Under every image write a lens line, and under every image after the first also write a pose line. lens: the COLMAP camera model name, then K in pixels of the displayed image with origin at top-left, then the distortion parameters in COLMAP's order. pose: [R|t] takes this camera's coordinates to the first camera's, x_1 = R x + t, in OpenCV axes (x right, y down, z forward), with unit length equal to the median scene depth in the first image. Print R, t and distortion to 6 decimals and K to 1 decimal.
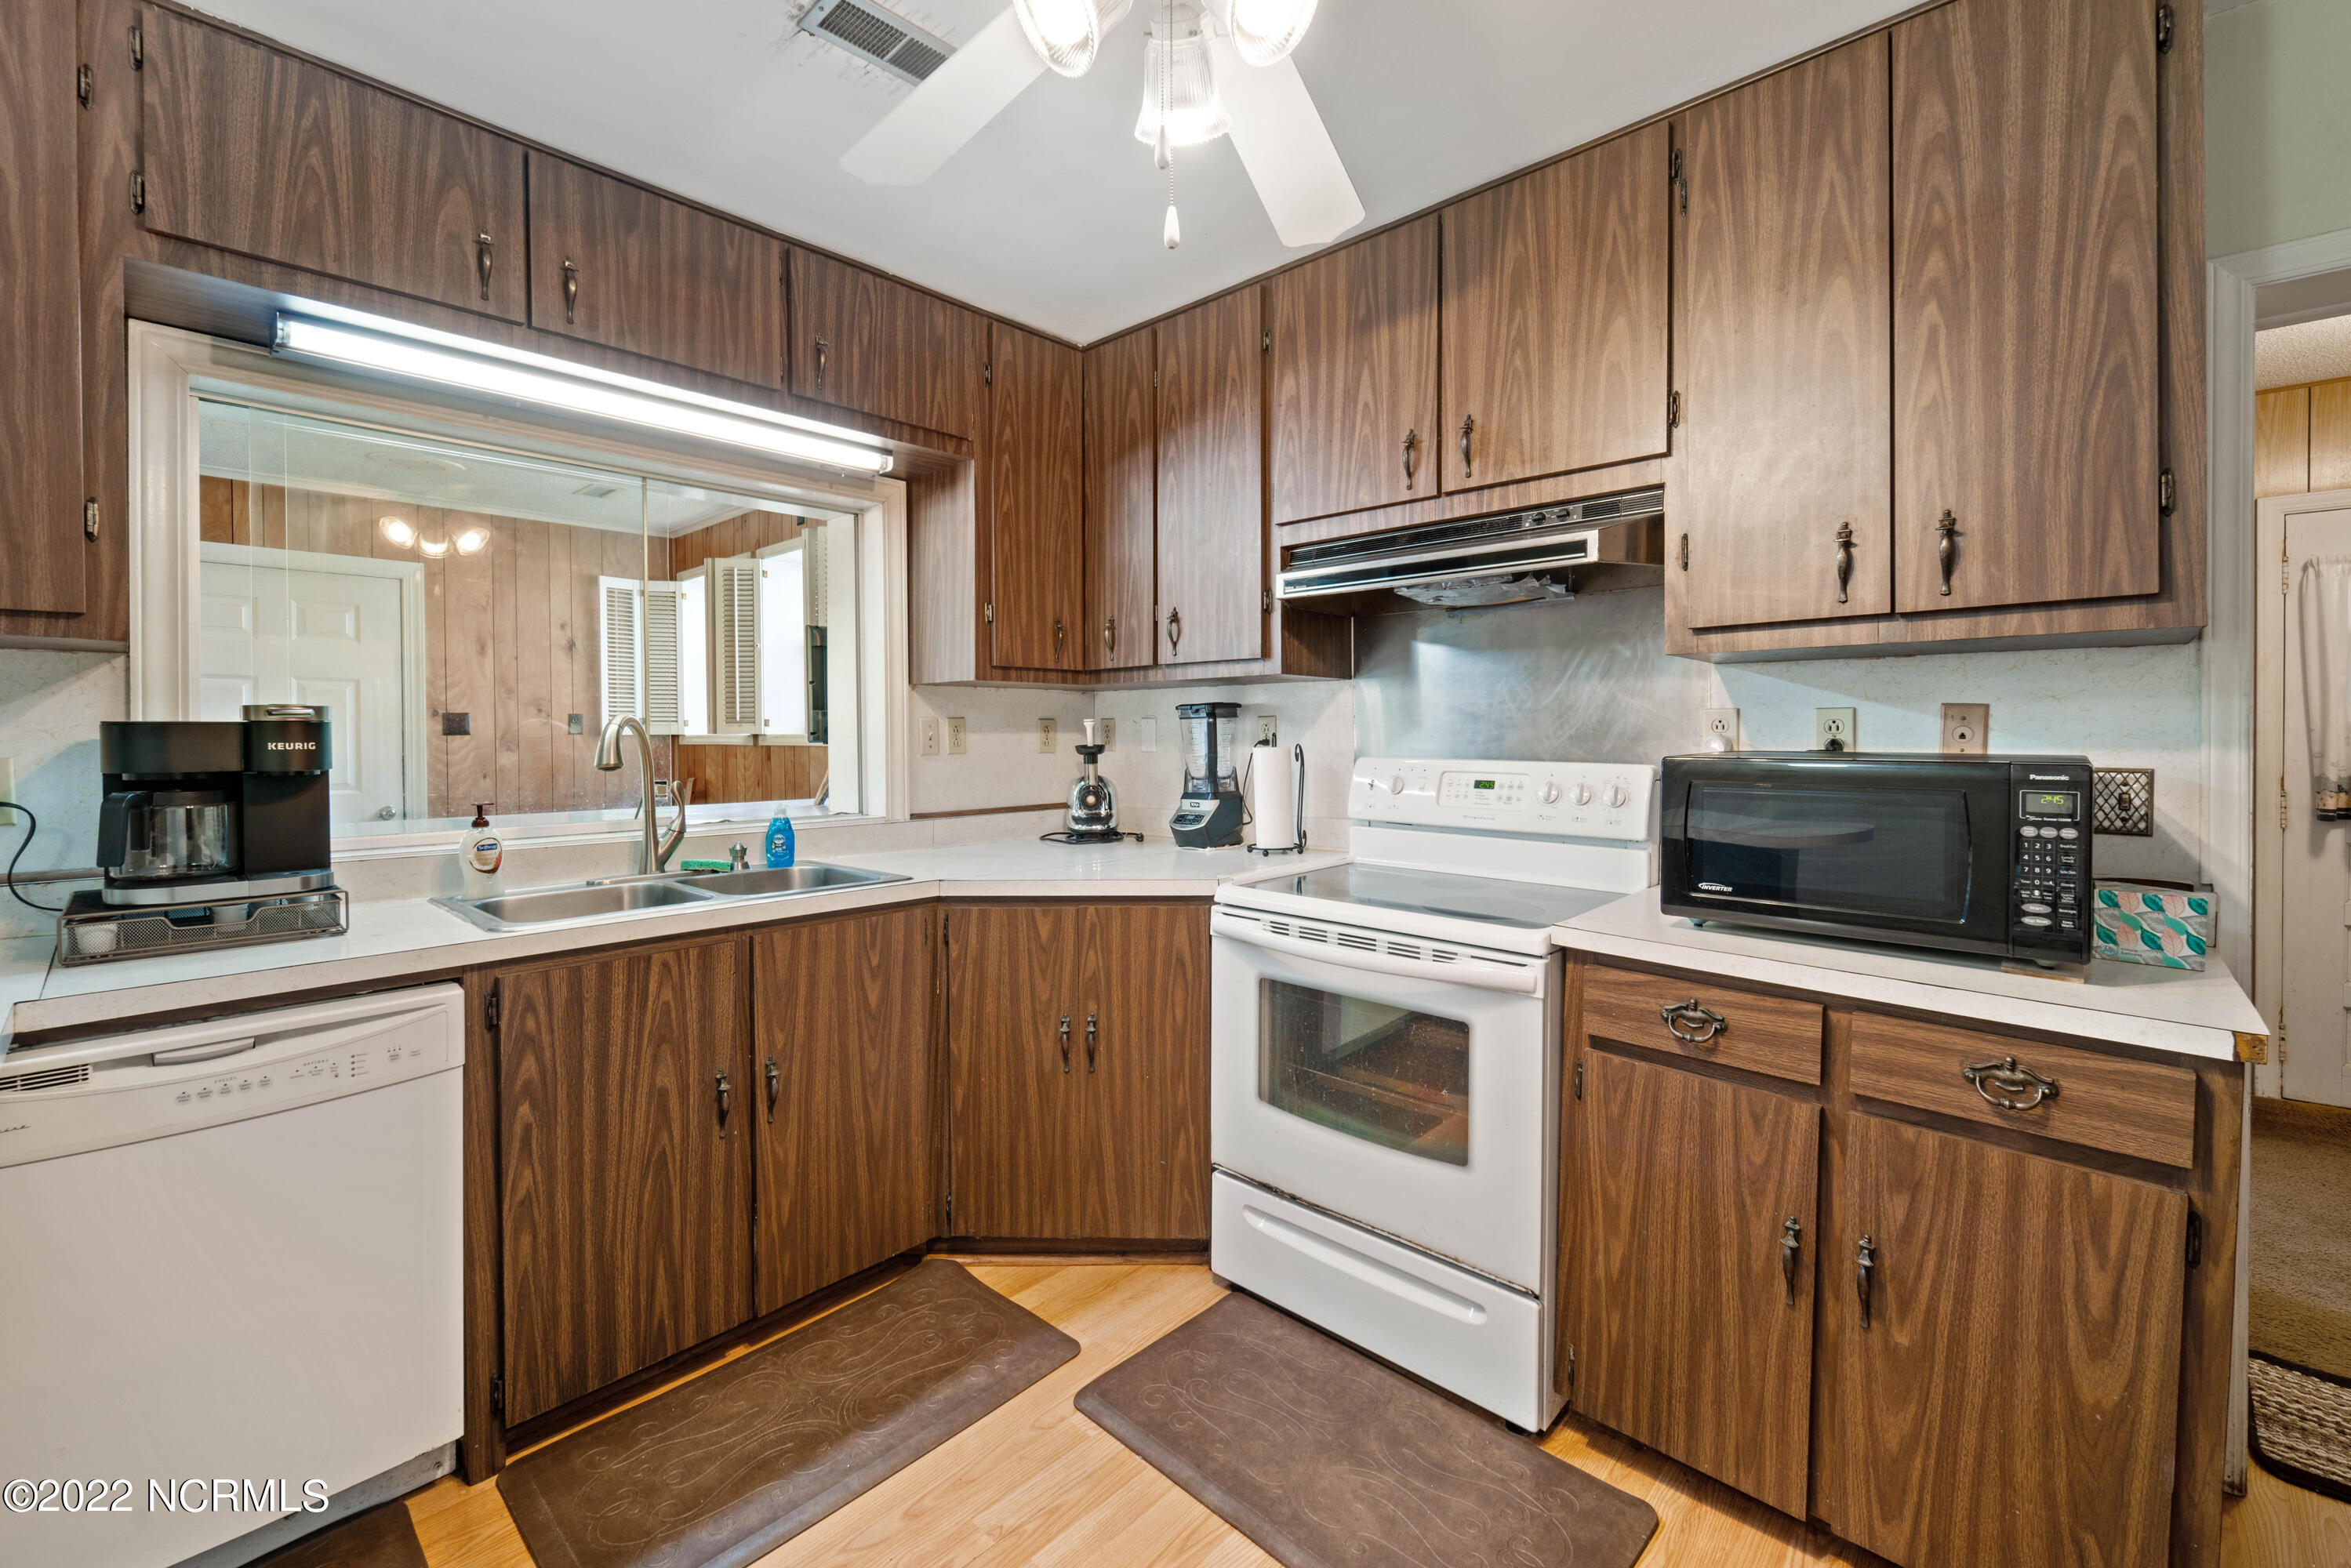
lens RADIAL K [[975.3, 0, 1180.6], [0, 975.3, 744.0], [0, 0, 1]] dist [0.008130, -0.006384]
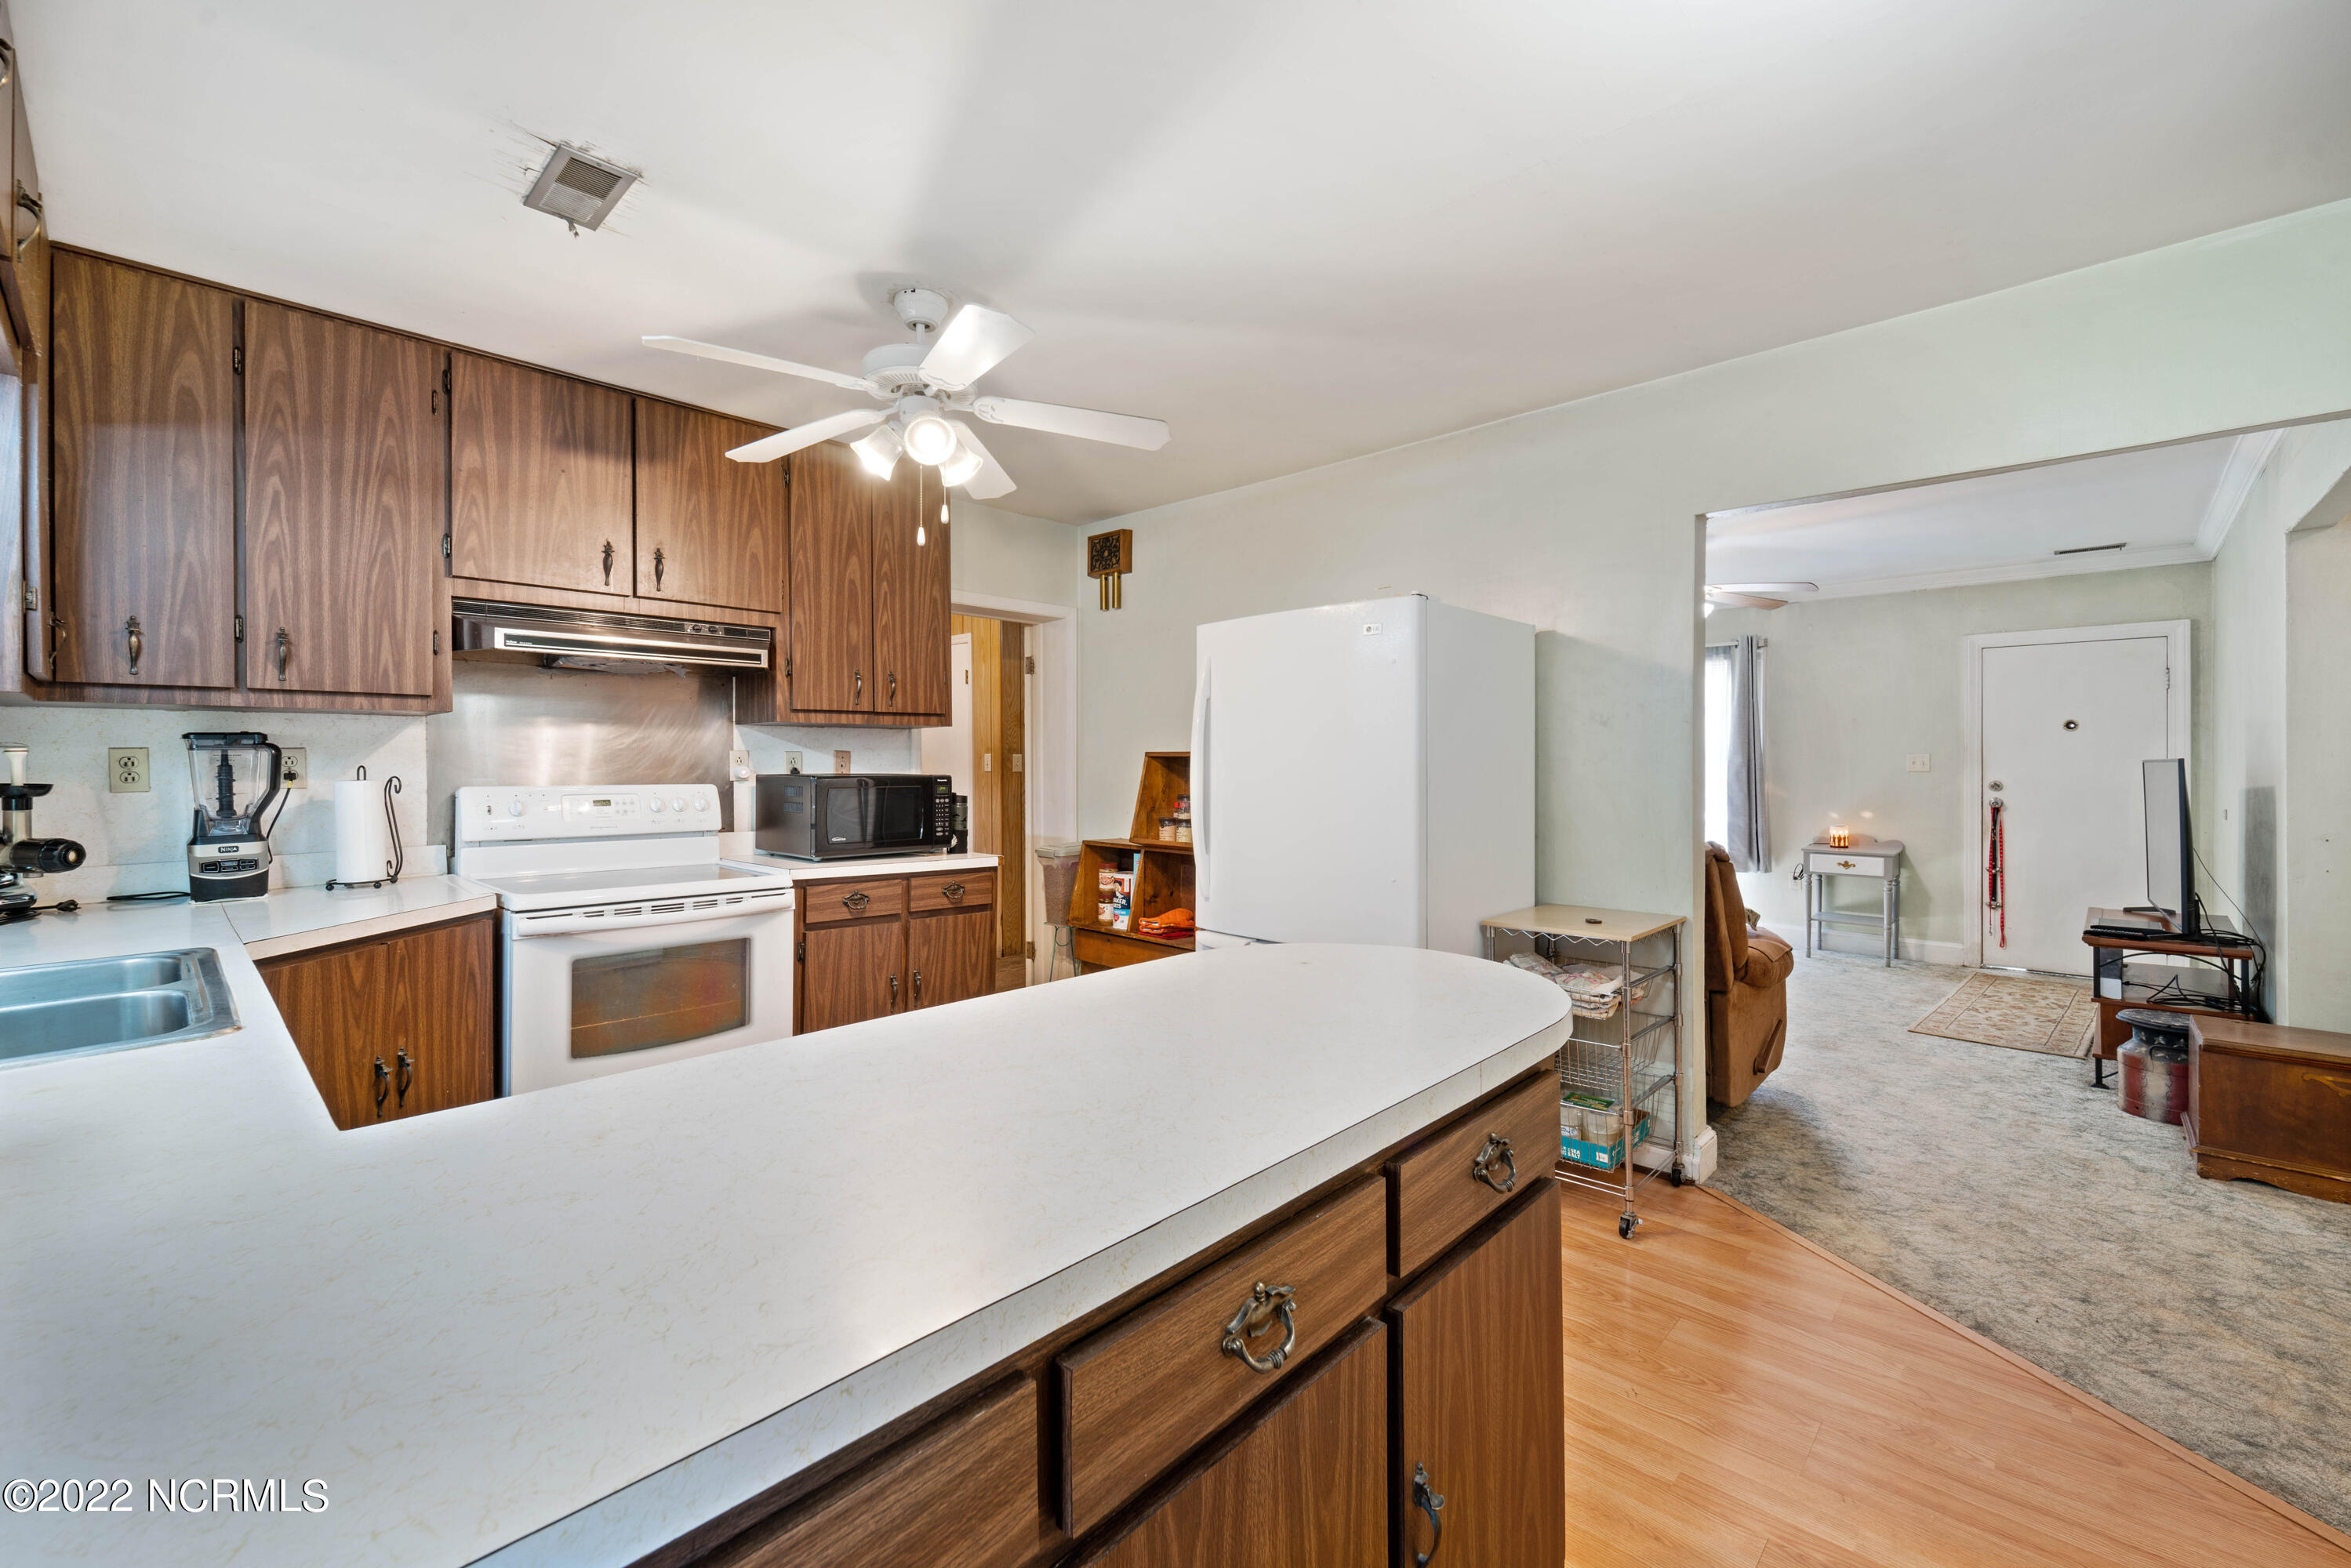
lens RADIAL K [[958.9, 0, 1173.5], [0, 958.9, 761.0], [0, 0, 1]] dist [0.003204, 0.000149]
pose [[0.004781, 0.002601, 0.999985, -1.327791], [0.014301, 0.999894, -0.002669, -0.002305], [-0.999886, 0.014313, 0.004743, 0.257615]]
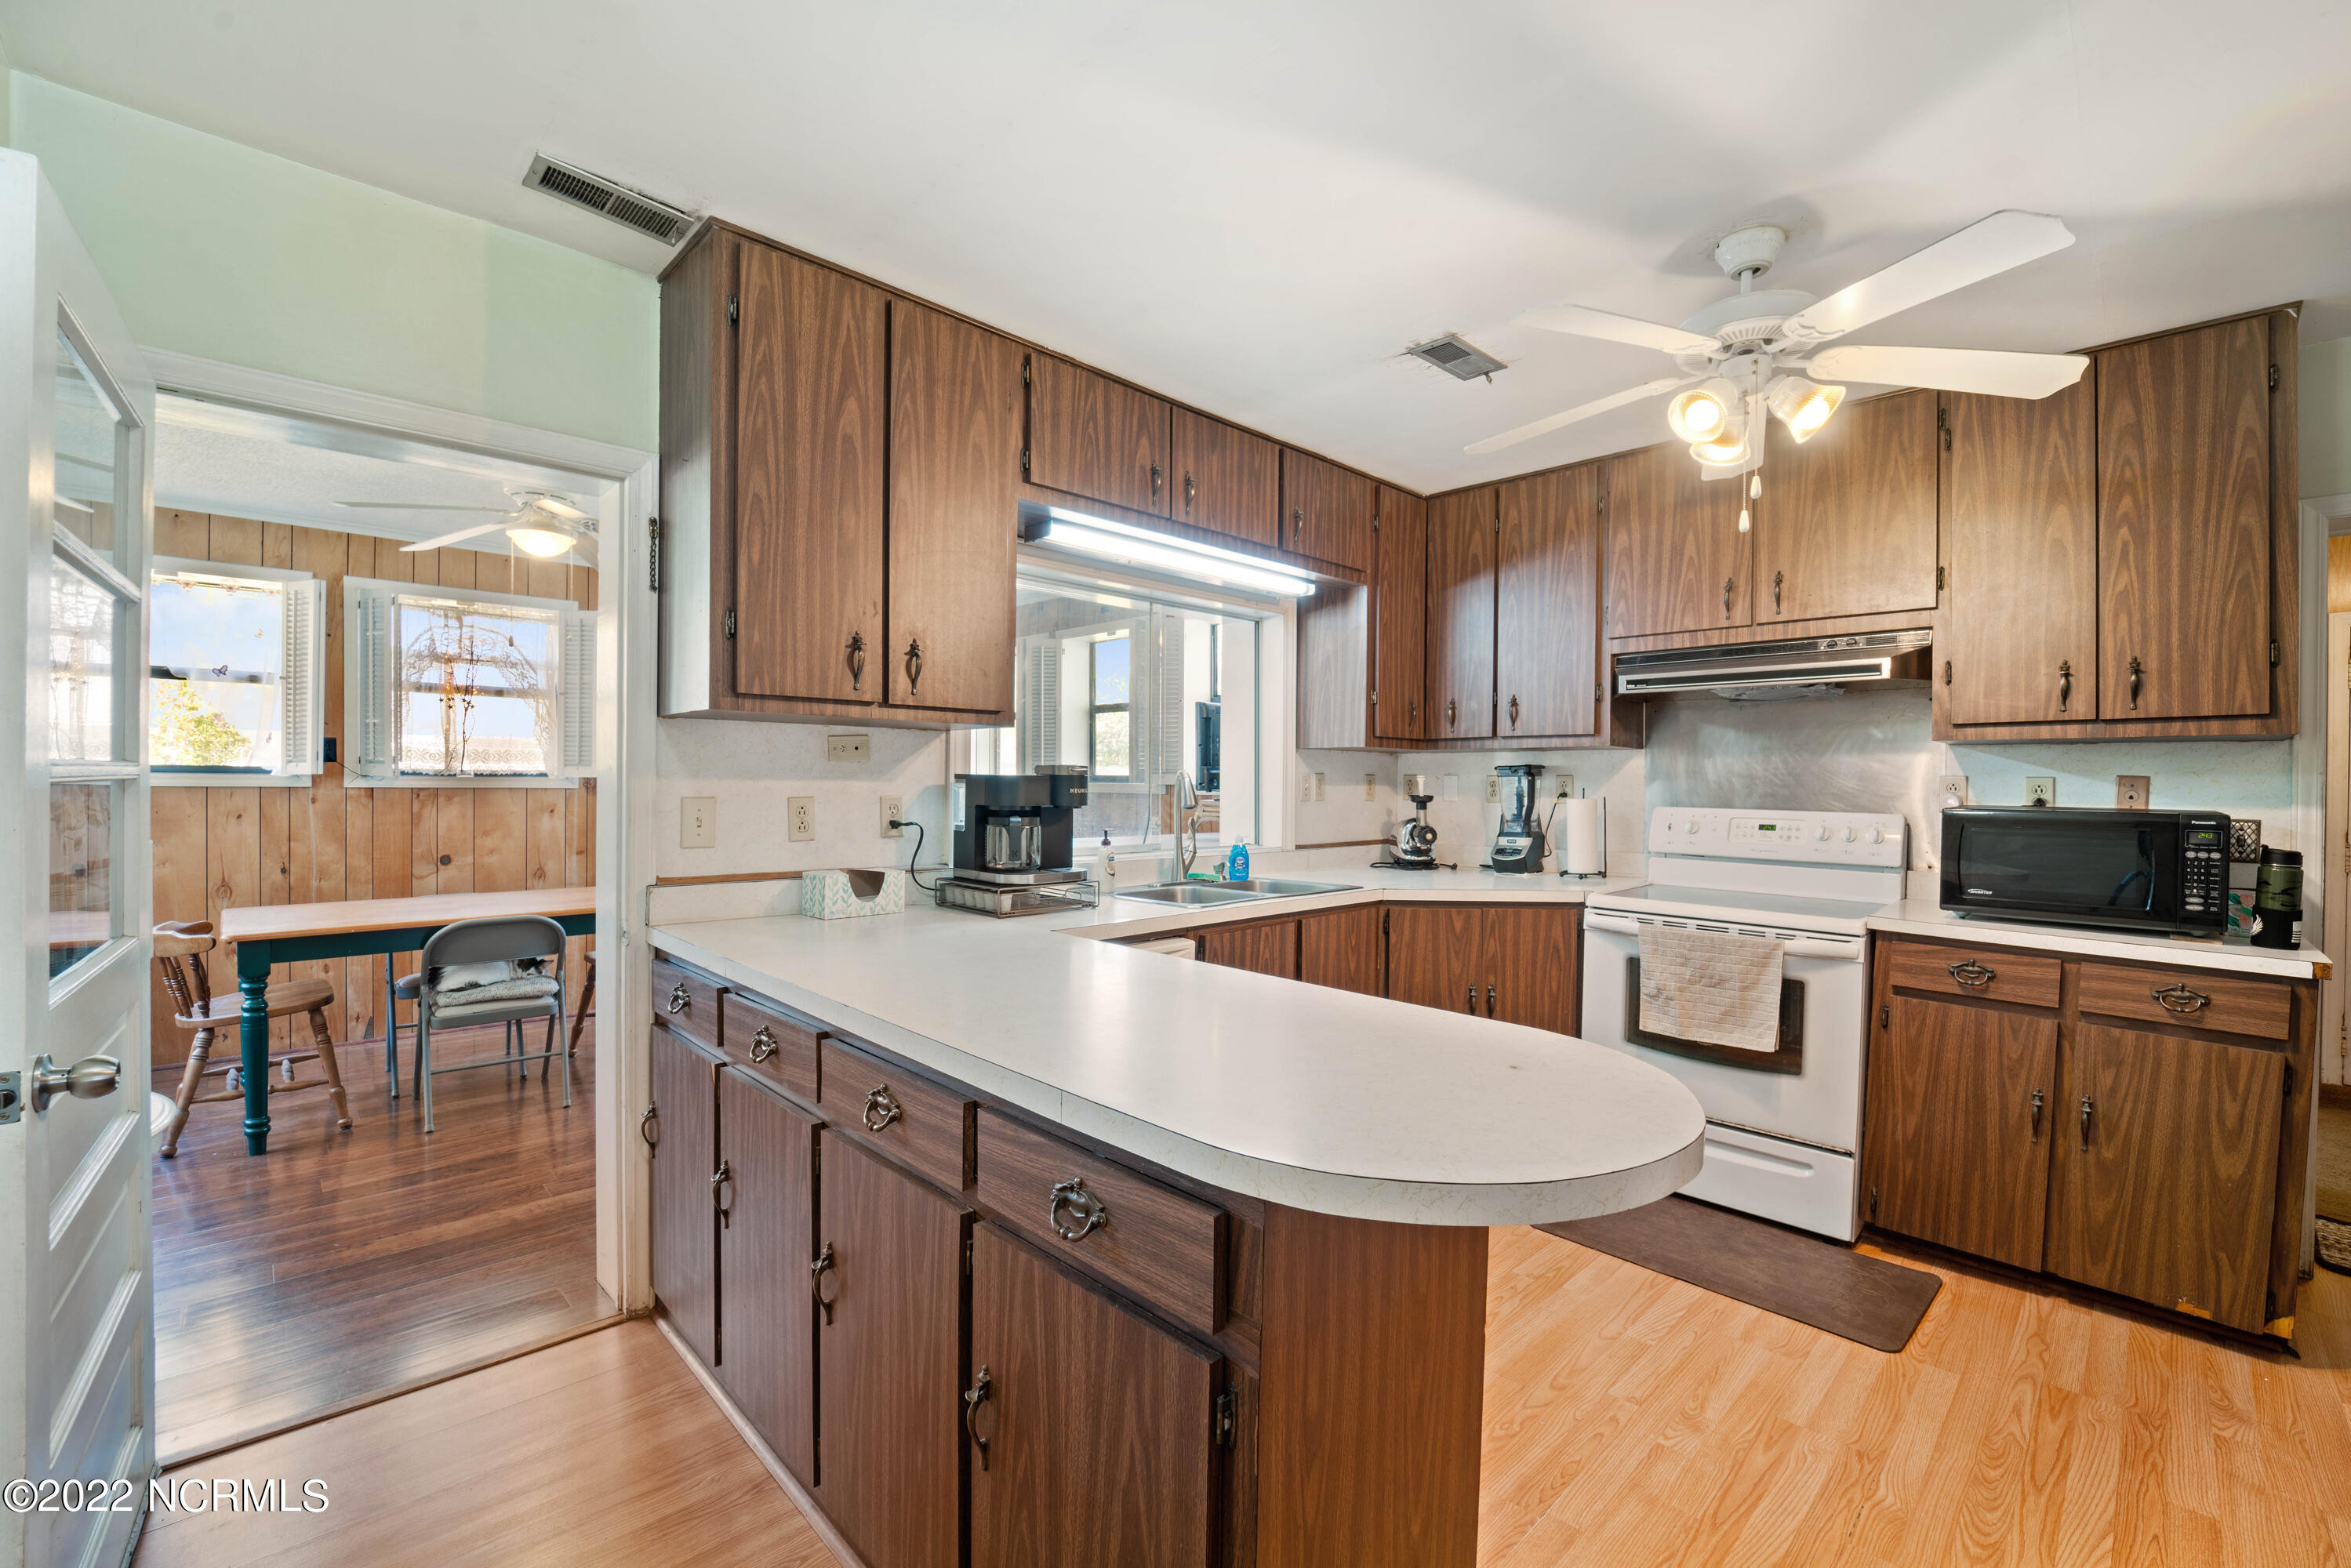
lens RADIAL K [[976.4, 0, 1163.6], [0, 976.4, 791.3], [0, 0, 1]] dist [-0.024920, 0.000287]
pose [[0.998249, 0.012559, -0.057800, -0.611119], [-0.012683, 0.999918, -0.001777, 0.004272], [0.057773, 0.002507, 0.998327, -0.556248]]
